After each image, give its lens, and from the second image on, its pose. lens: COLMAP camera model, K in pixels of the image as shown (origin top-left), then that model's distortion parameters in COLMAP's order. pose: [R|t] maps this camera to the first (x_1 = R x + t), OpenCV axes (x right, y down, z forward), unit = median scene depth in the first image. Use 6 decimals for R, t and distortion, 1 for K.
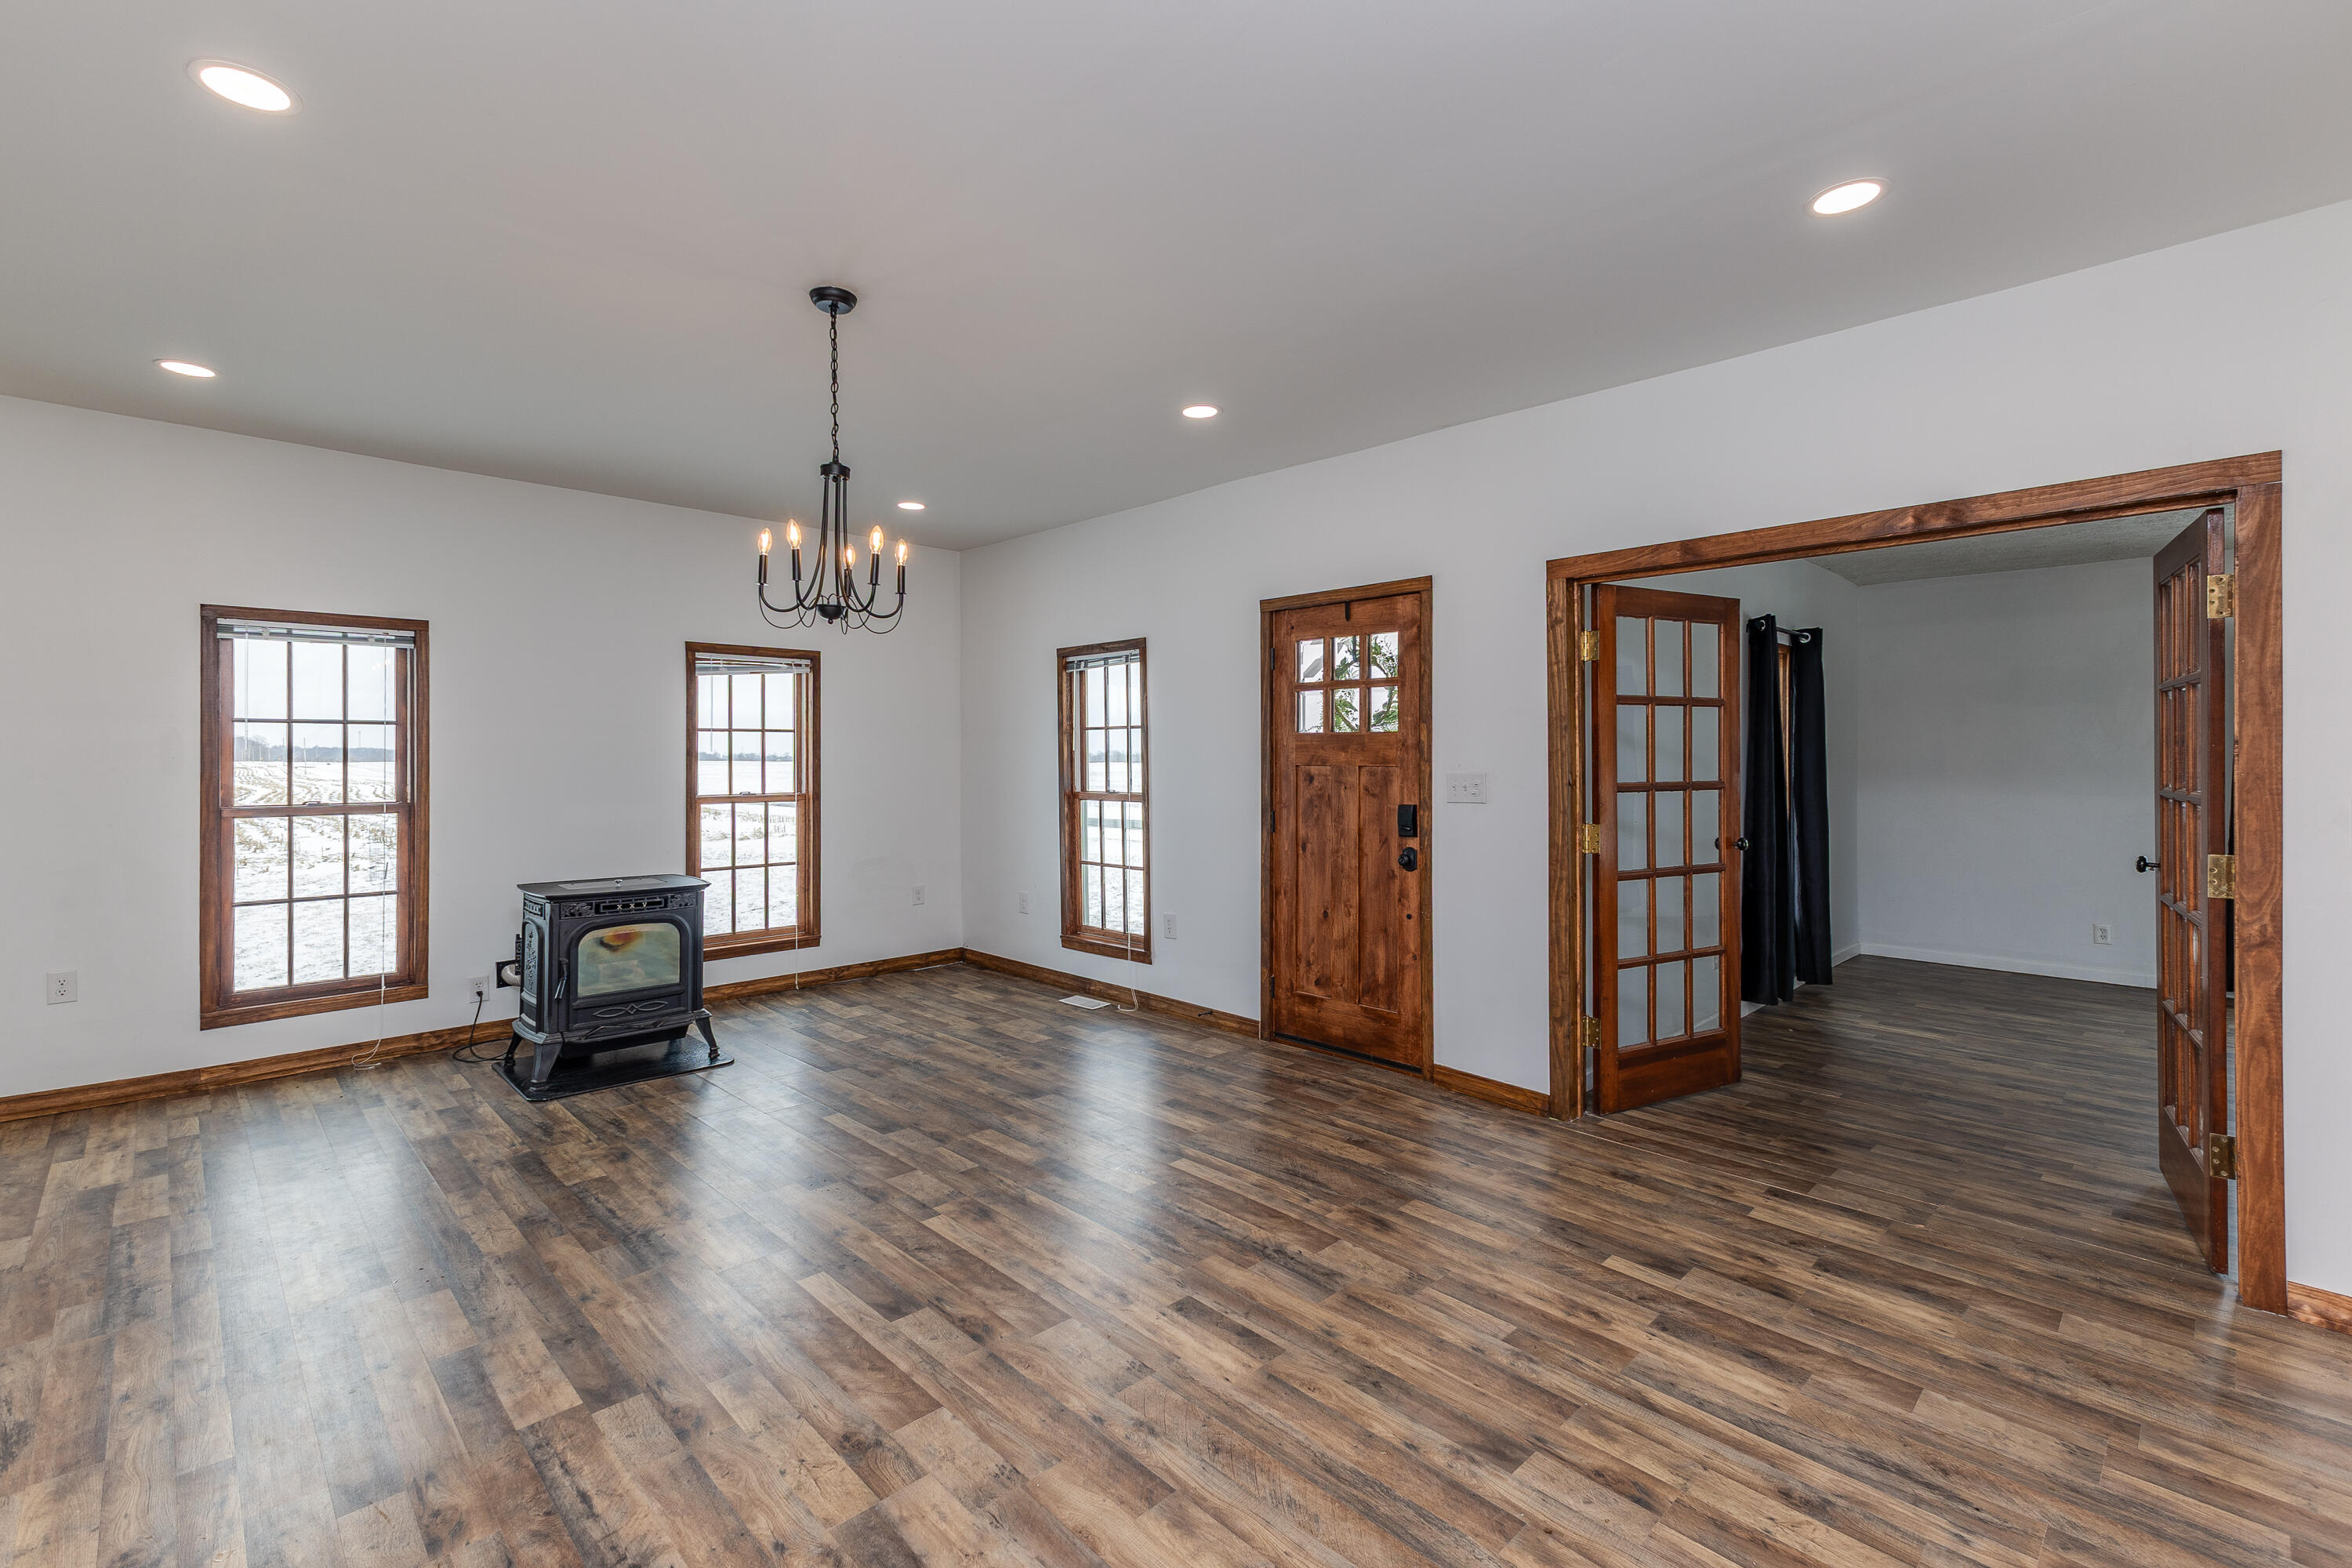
lens RADIAL K [[1024.1, 0, 1154.8], [0, 1024.1, 737.2], [0, 0, 1]] dist [0.010268, 0.000434]
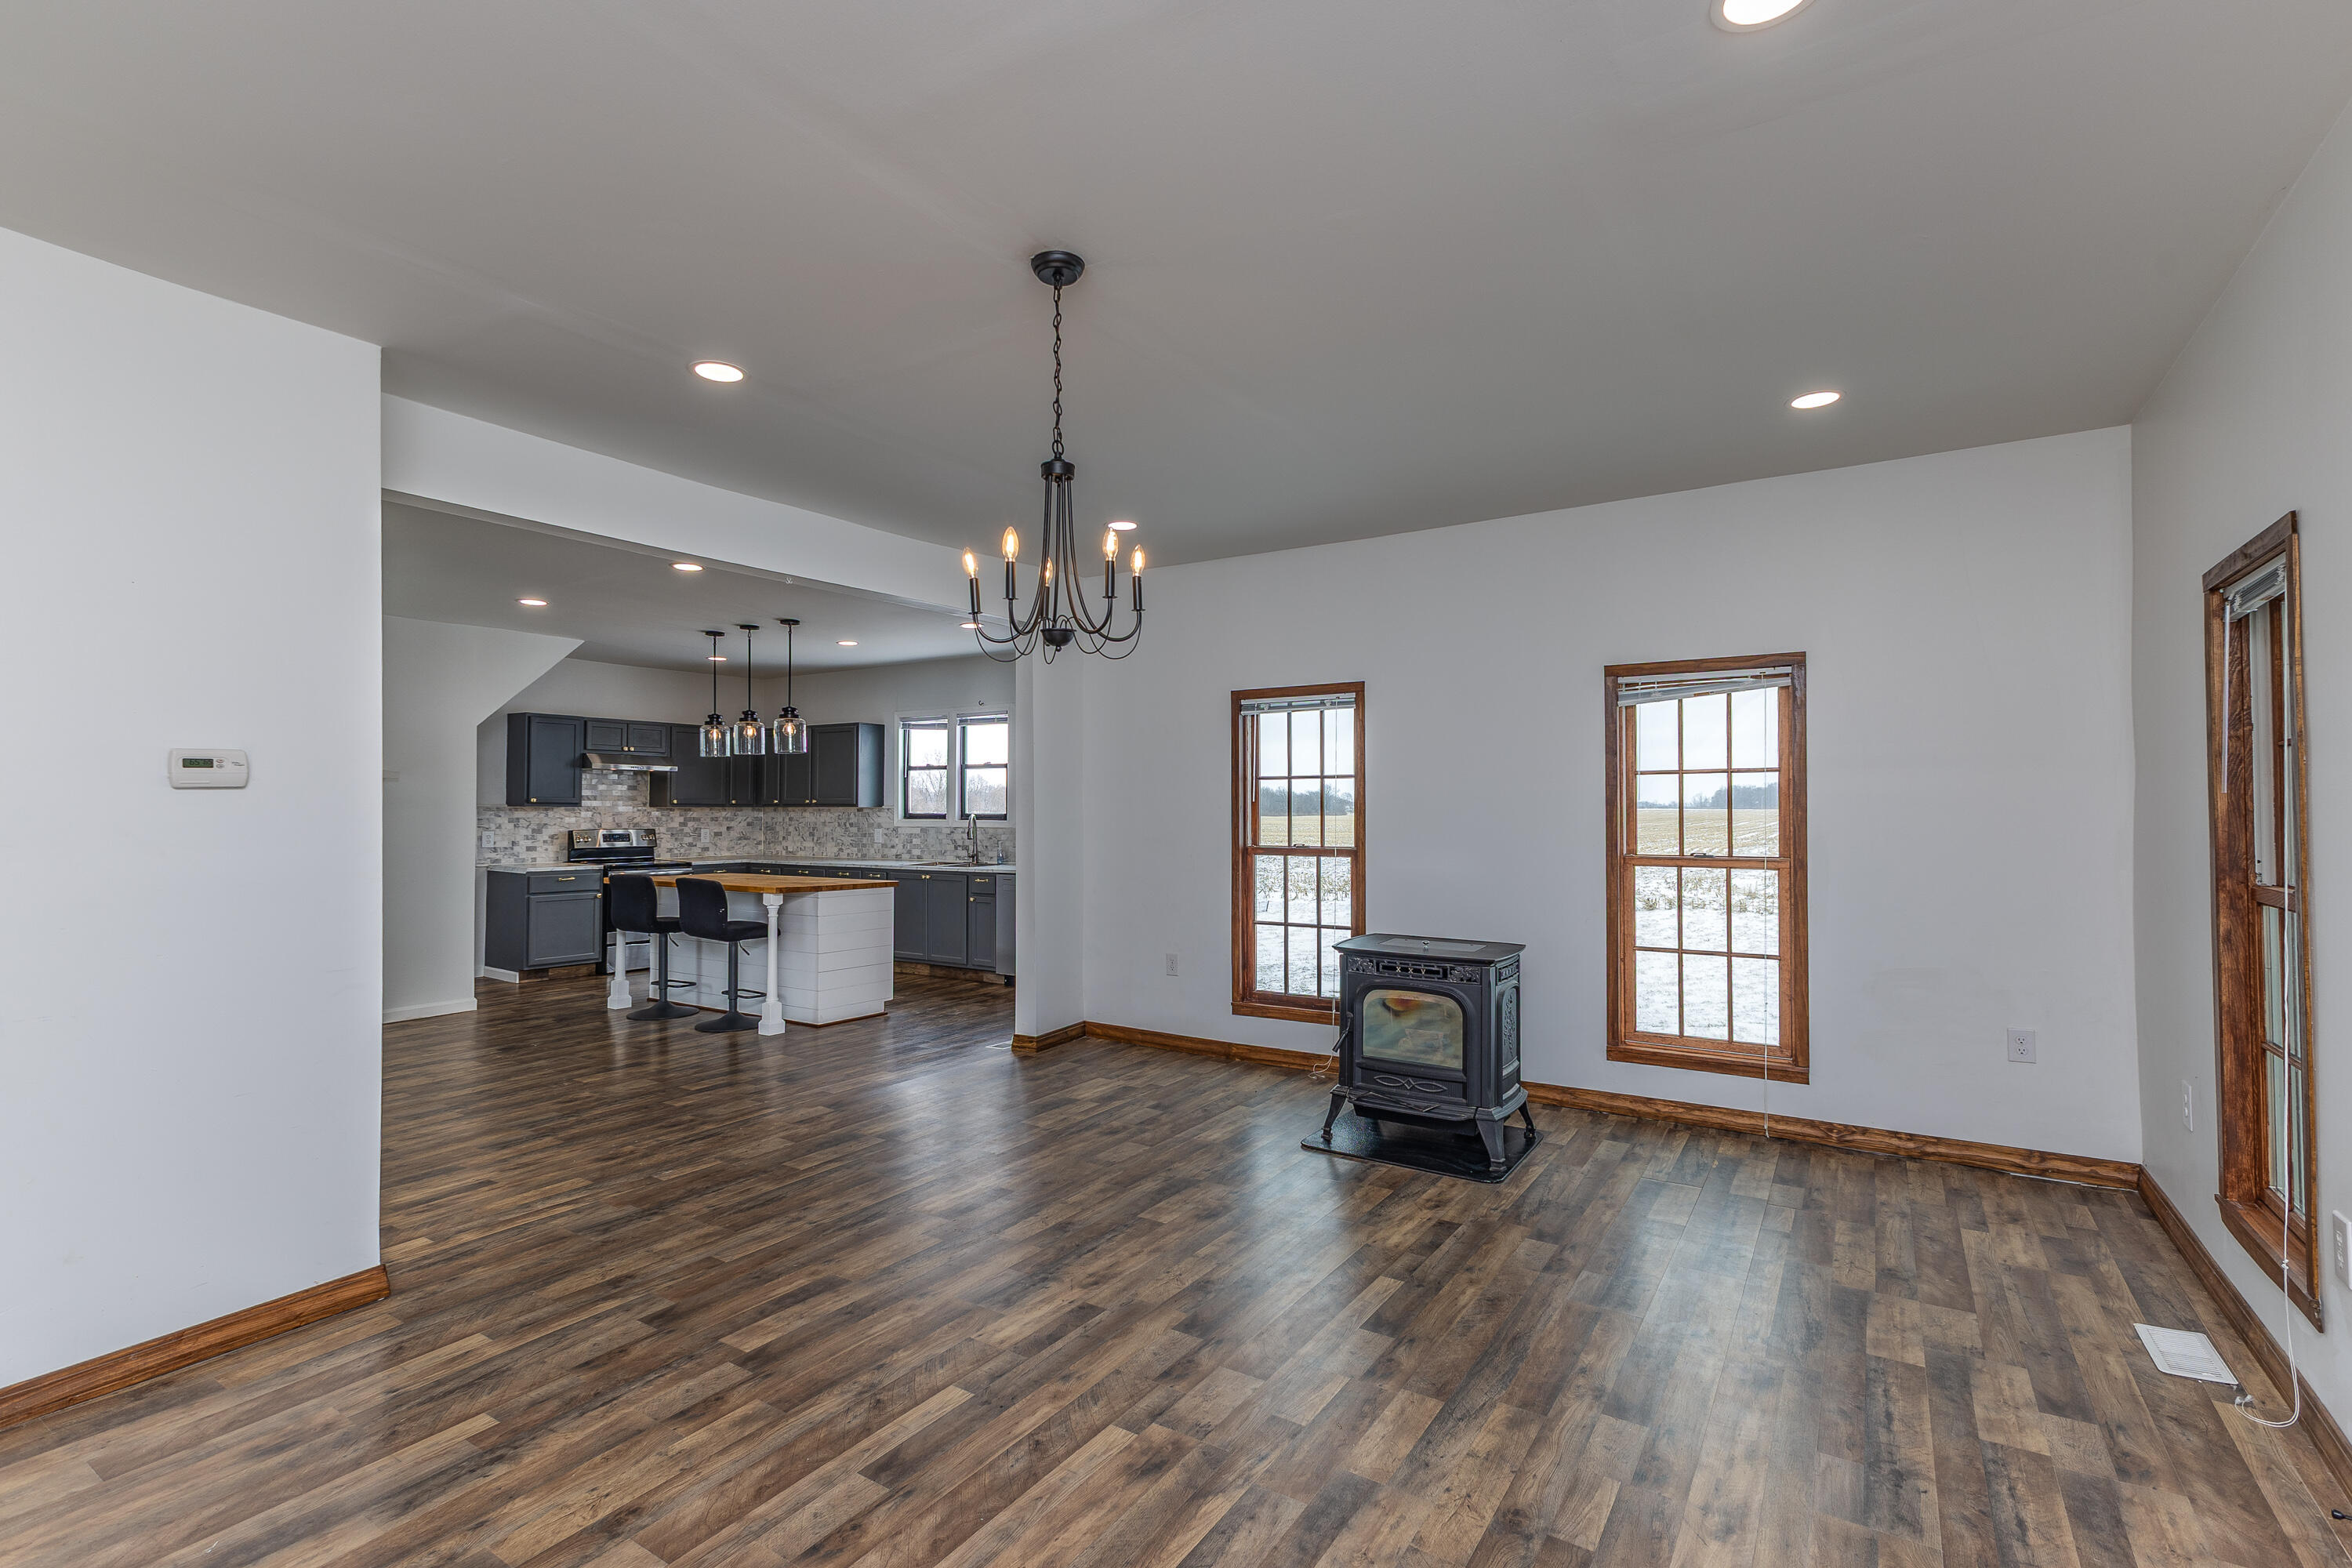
lens RADIAL K [[1071.6, 0, 1161.9], [0, 1071.6, 780.4], [0, 0, 1]] dist [0.007363, 0.000847]
pose [[0.226063, -0.024288, -0.973810, 0.398246], [0.019705, 0.999599, -0.020357, 0.012160], [0.973913, -0.014586, 0.226451, 0.616703]]
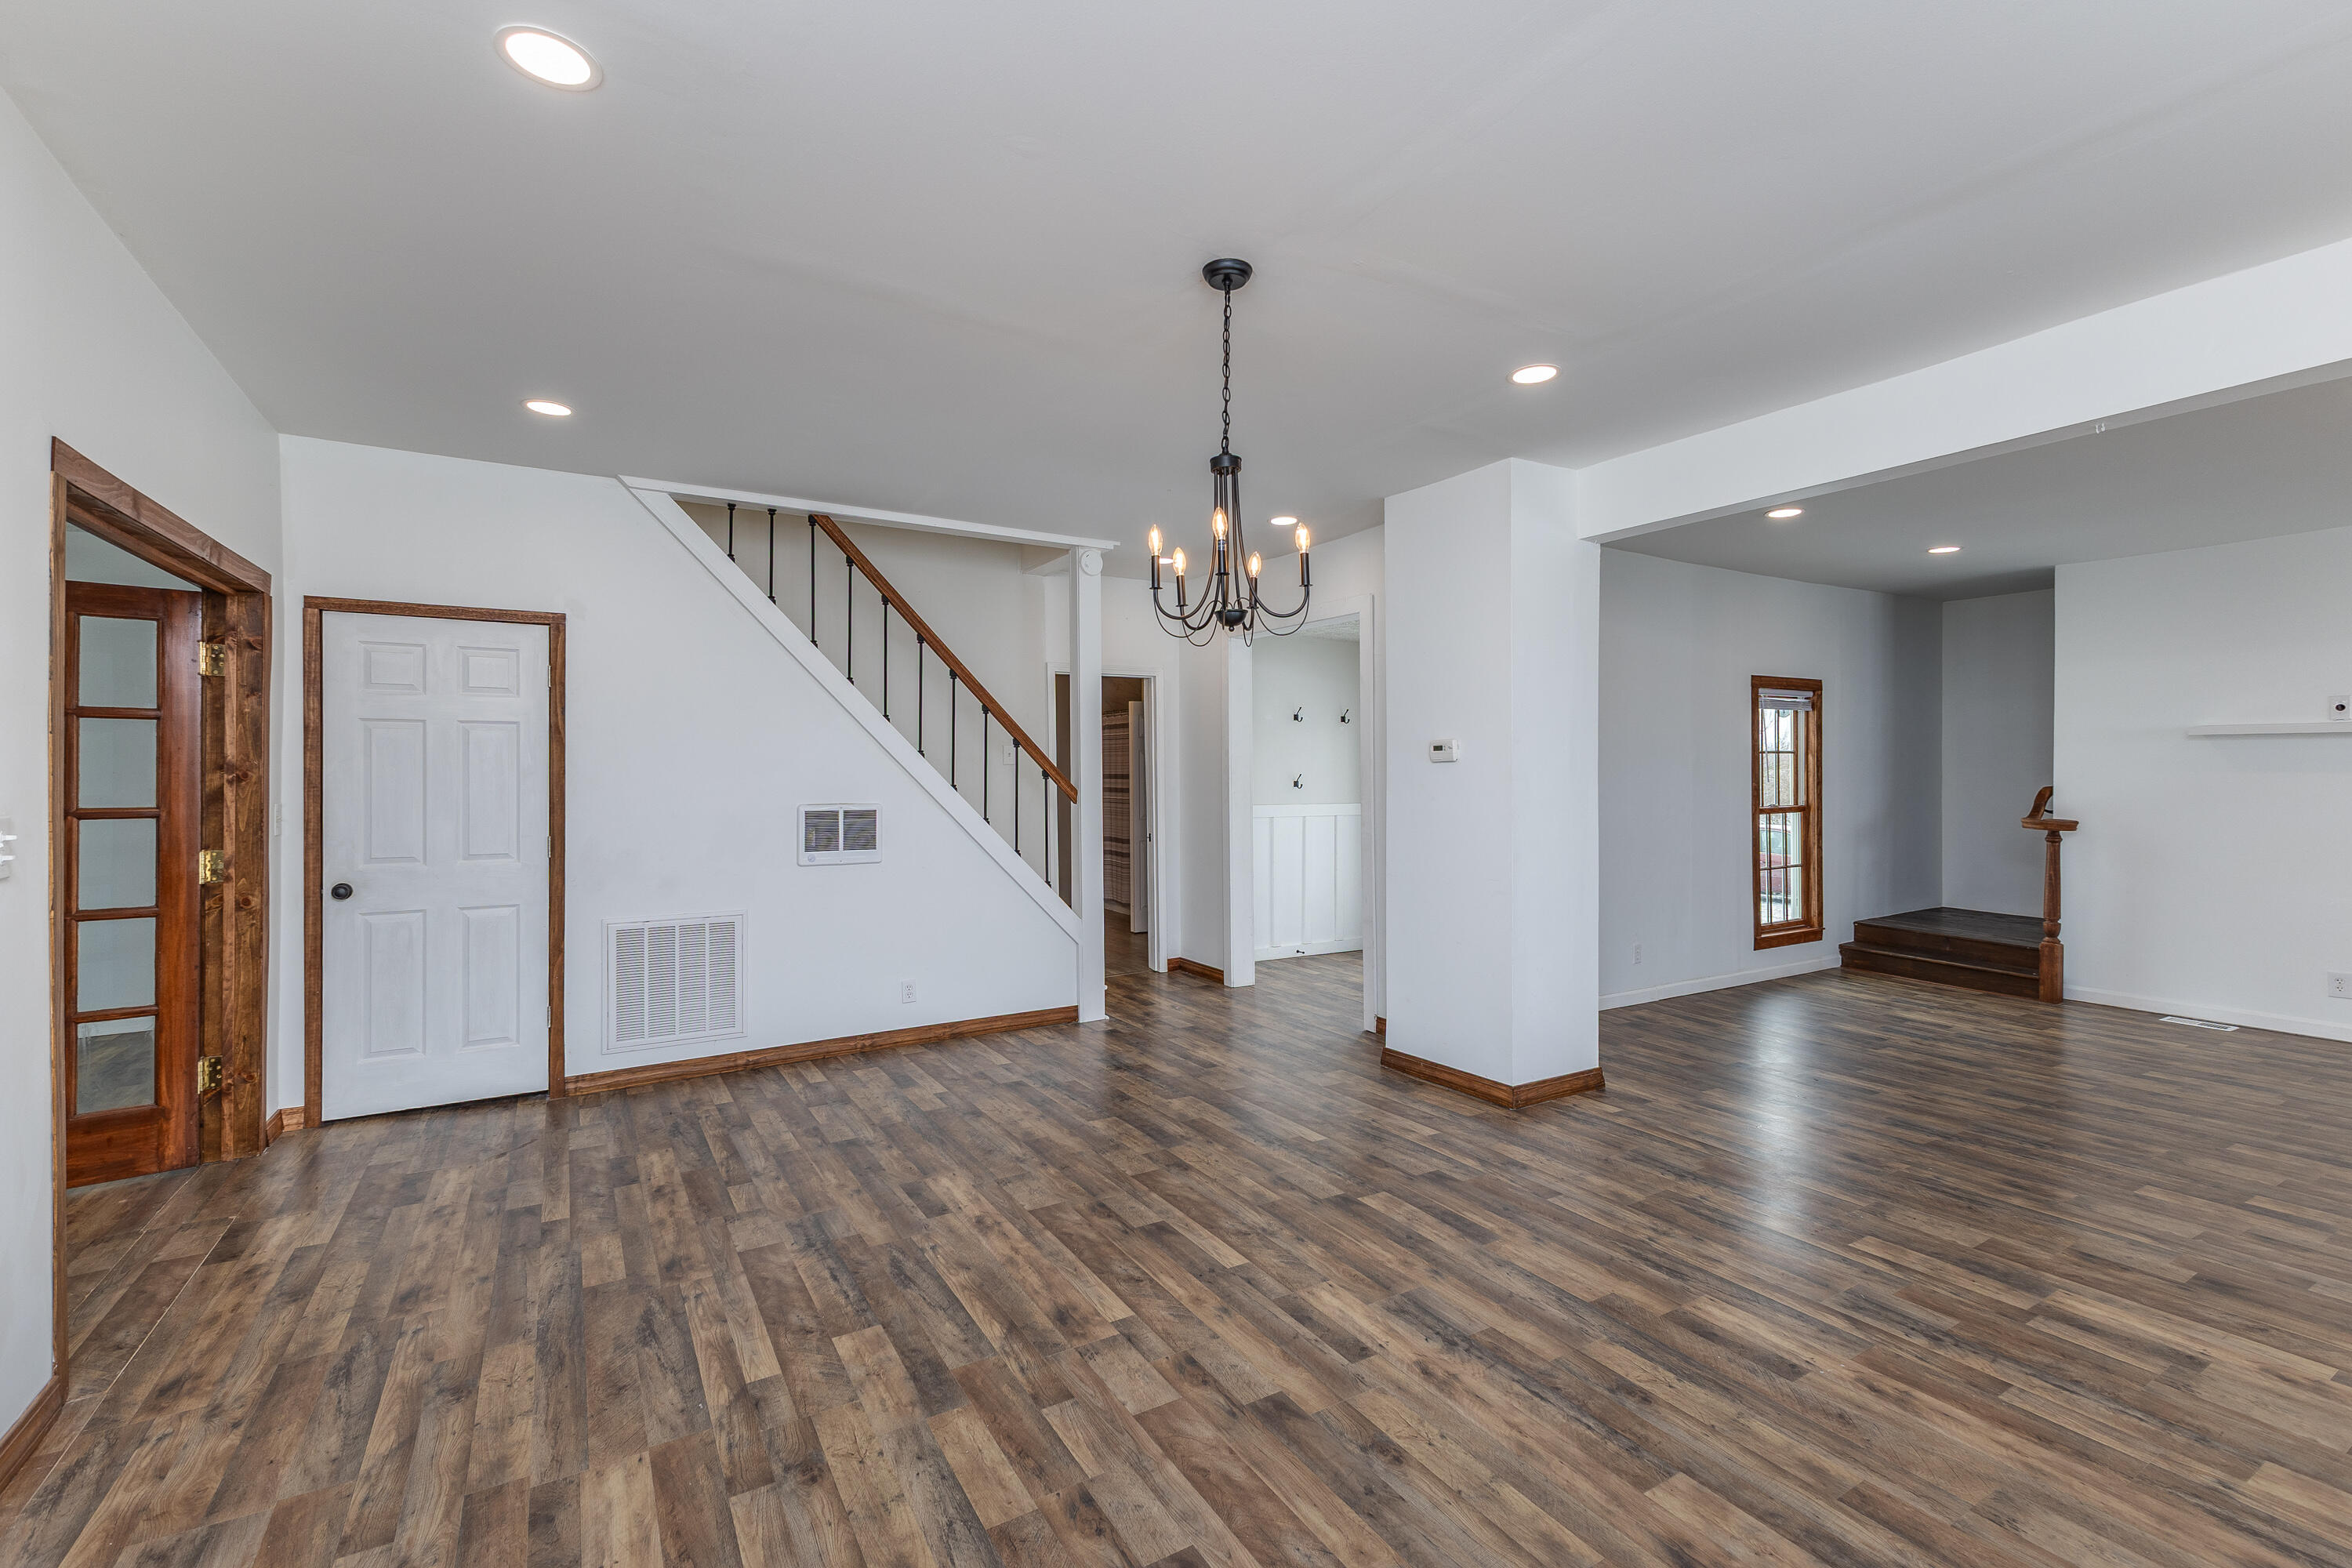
lens RADIAL K [[1024.1, 0, 1183.6], [0, 1024.1, 774.0], [0, 0, 1]] dist [0.010268, 0.000434]
pose [[-0.977499, 0.001881, 0.210930, -0.322765], [-0.000979, 0.999909, -0.013458, 0.018360], [-0.210936, -0.013361, -0.977409, 1.317948]]
